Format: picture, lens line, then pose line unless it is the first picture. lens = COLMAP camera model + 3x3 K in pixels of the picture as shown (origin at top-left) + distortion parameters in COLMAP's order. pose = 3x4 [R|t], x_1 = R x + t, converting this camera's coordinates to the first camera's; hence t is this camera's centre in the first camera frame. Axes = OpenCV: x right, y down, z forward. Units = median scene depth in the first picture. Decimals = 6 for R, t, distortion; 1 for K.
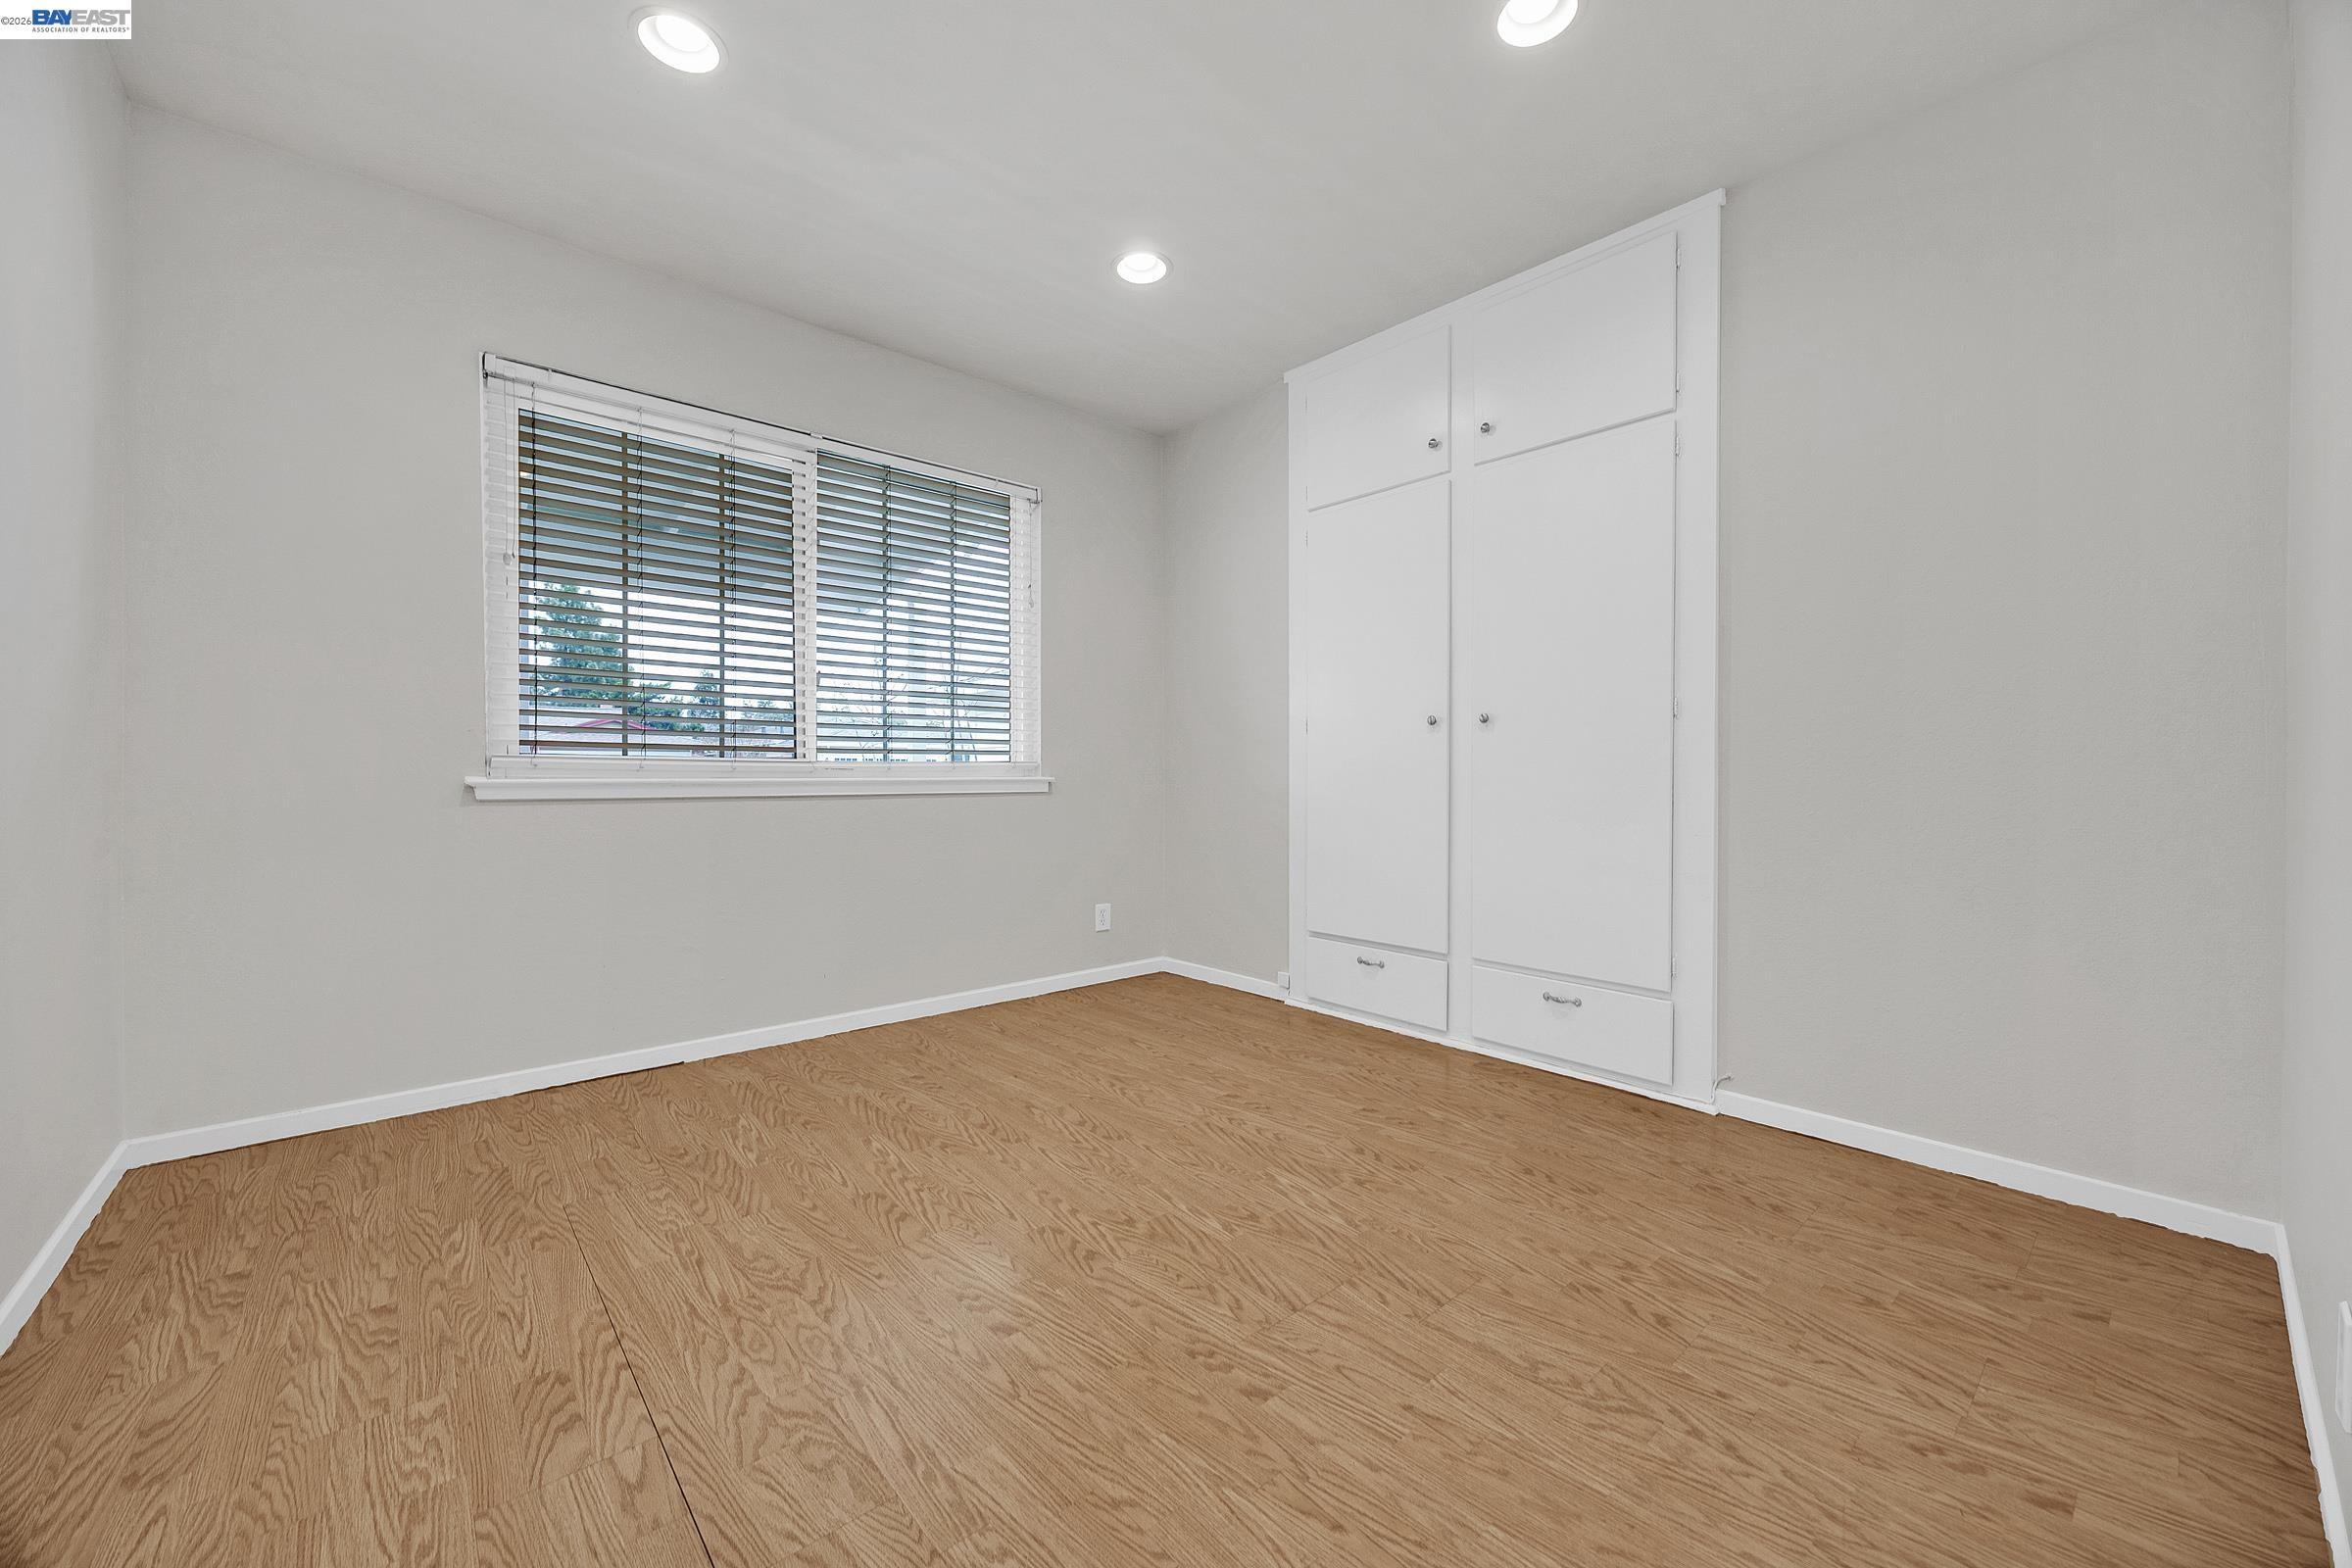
lens RADIAL K [[902.7, 0, 1176.0], [0, 902.7, 784.0], [0, 0, 1]] dist [0.001233, 0.000511]
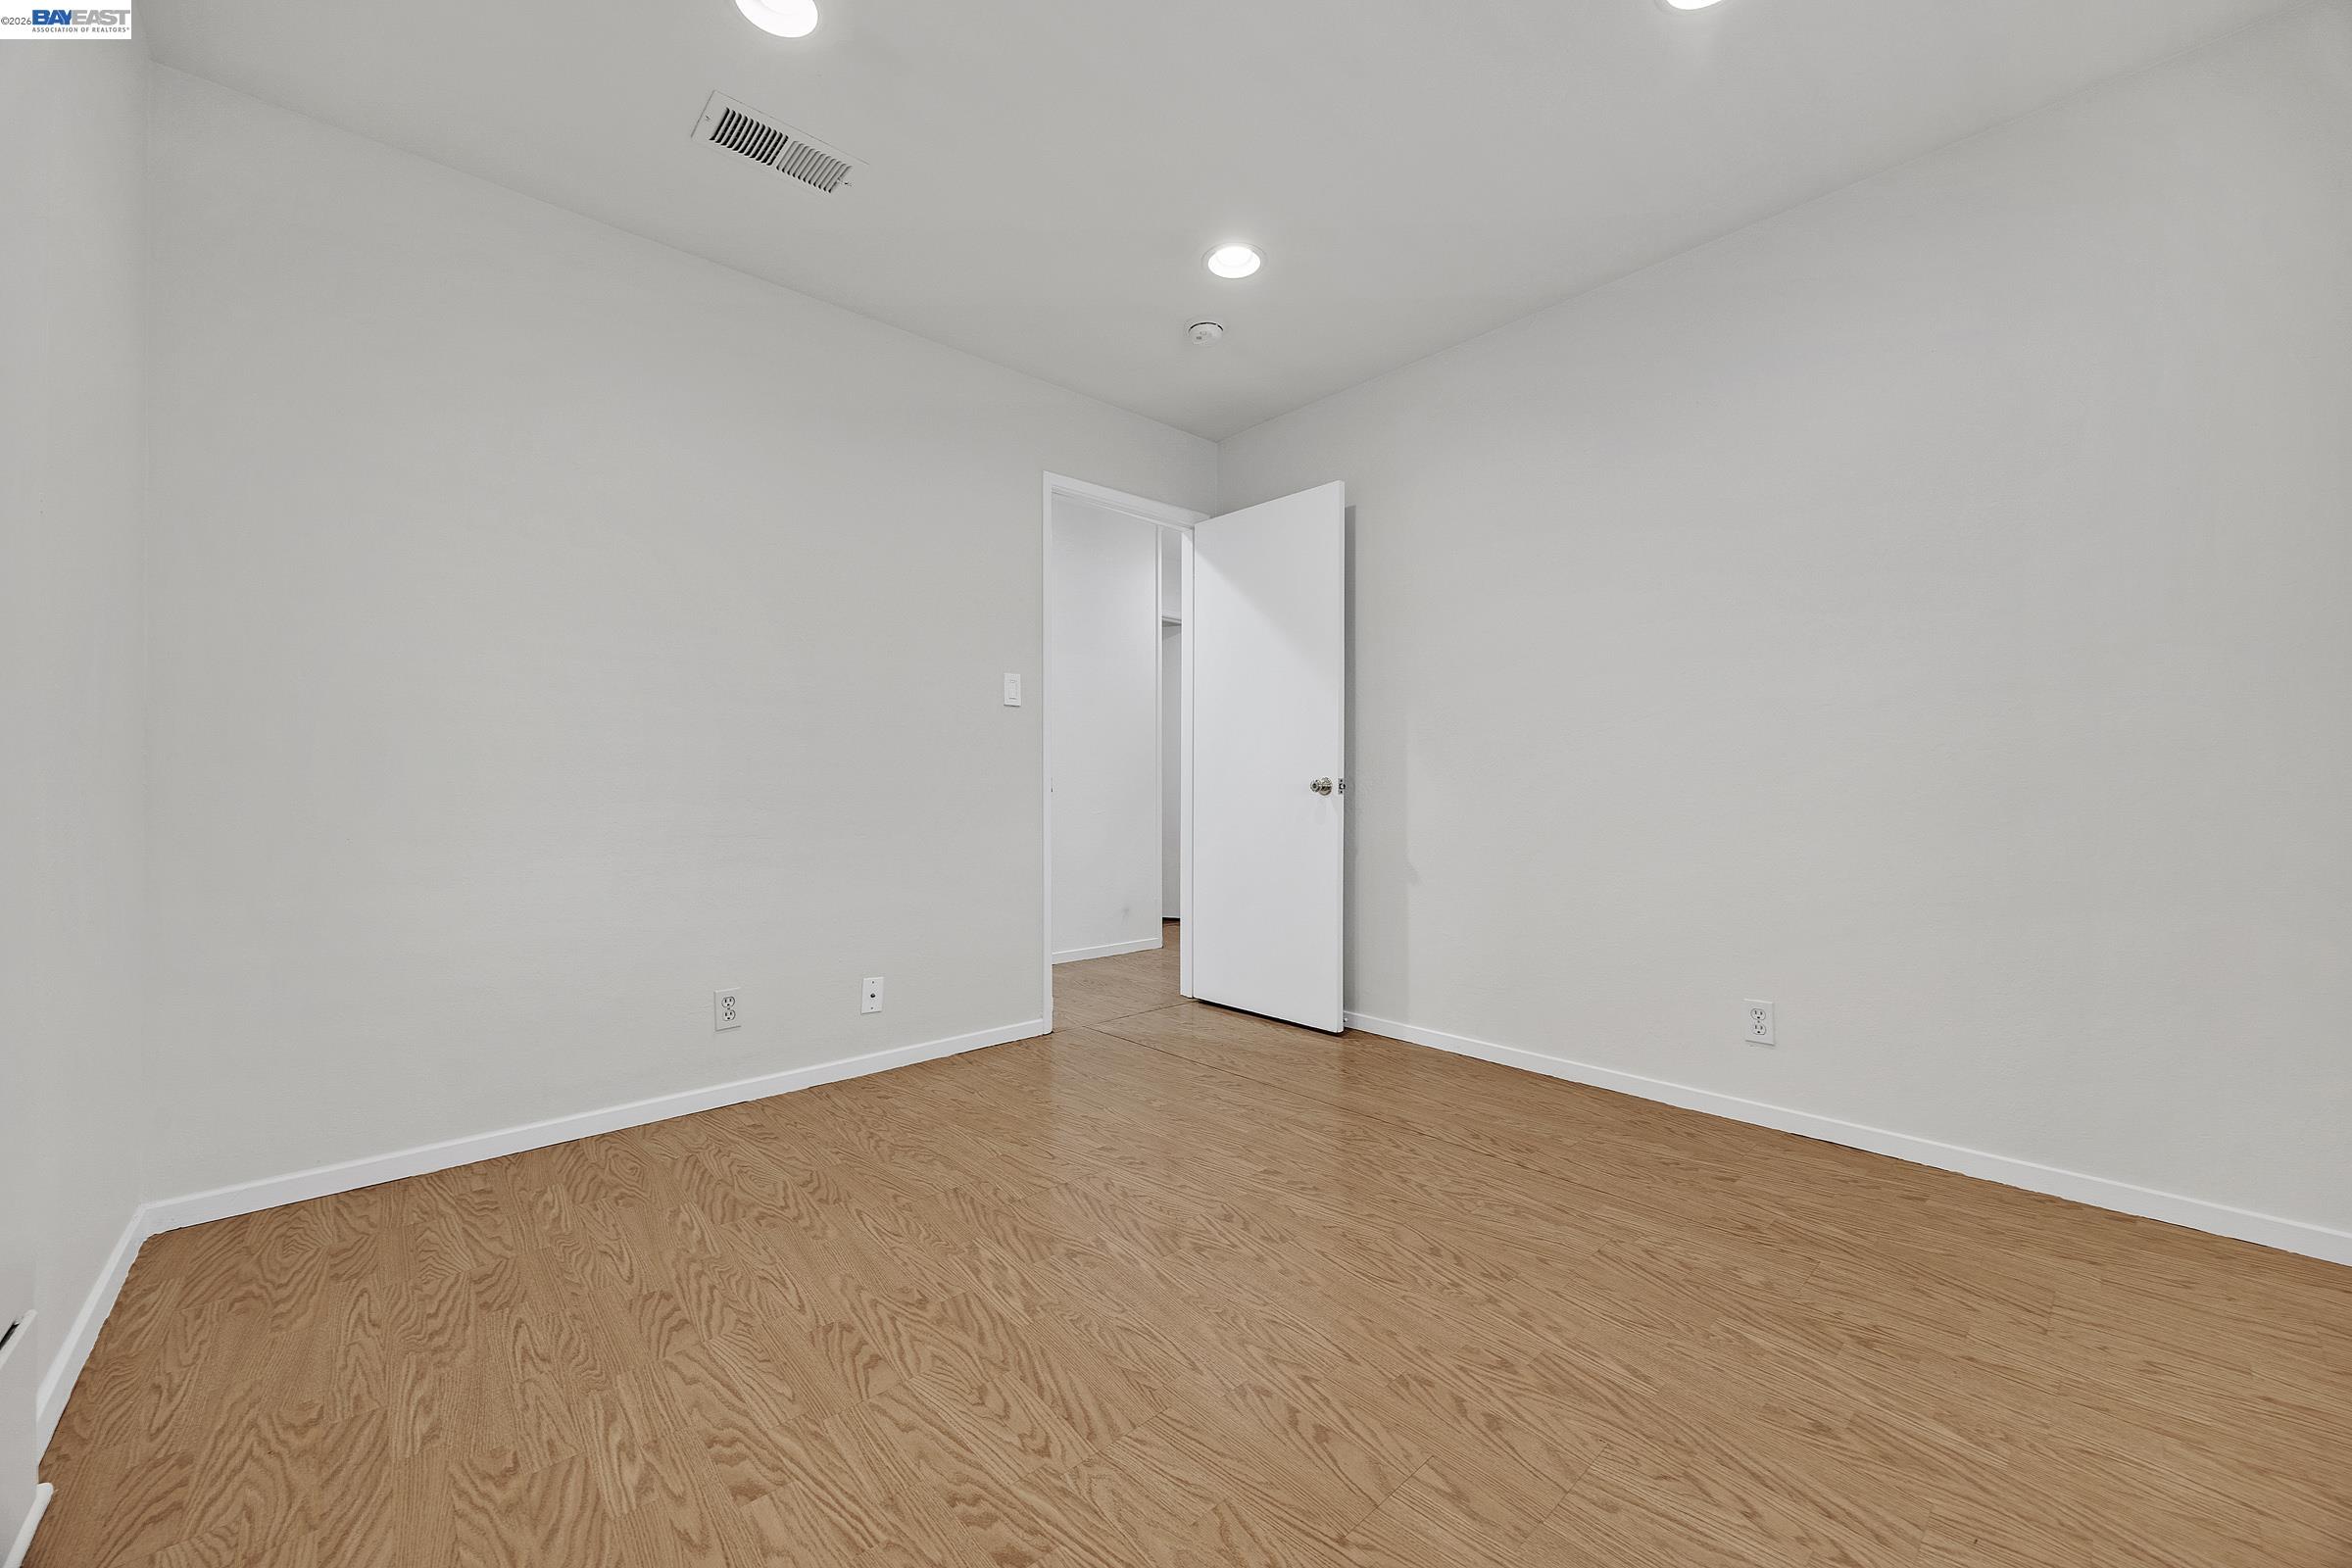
lens RADIAL K [[902.7, 0, 1176.0], [0, 902.7, 784.0], [0, 0, 1]] dist [0.001233, 0.000511]
pose [[-0.999815, 0.002219, -0.019104, -0.008978], [0.002168, 0.999994, 0.002679, -0.024182], [0.019110, 0.002637, -0.999814, 2.061845]]
